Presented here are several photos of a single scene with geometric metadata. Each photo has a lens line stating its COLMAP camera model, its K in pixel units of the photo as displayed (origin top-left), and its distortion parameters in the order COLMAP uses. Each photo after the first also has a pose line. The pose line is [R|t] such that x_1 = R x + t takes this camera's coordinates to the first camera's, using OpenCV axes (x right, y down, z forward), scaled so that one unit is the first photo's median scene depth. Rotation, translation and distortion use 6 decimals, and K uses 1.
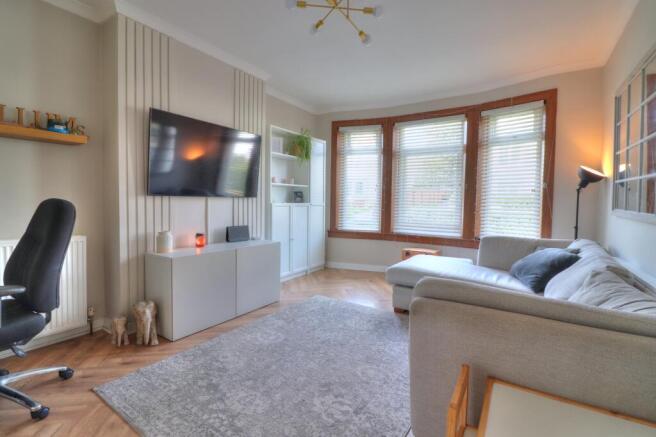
lens RADIAL K [[307.1, 0, 325.8], [0, 307.1, 215.6], [0, 0, 1]] dist [-0.004431, -0.009622]
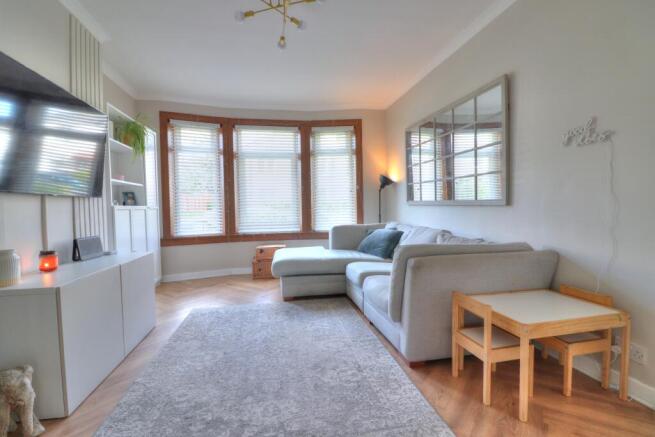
lens RADIAL K [[306.6, 0, 327.2], [0, 306.6, 217.3], [0, 0, 1]] dist [-0.004431, -0.009622]
pose [[0.707868, -0.051637, 0.704454, -0.396252], [0.064760, 0.997868, 0.008070, 0.018558], [-0.703369, 0.039909, 0.709703, 0.116005]]
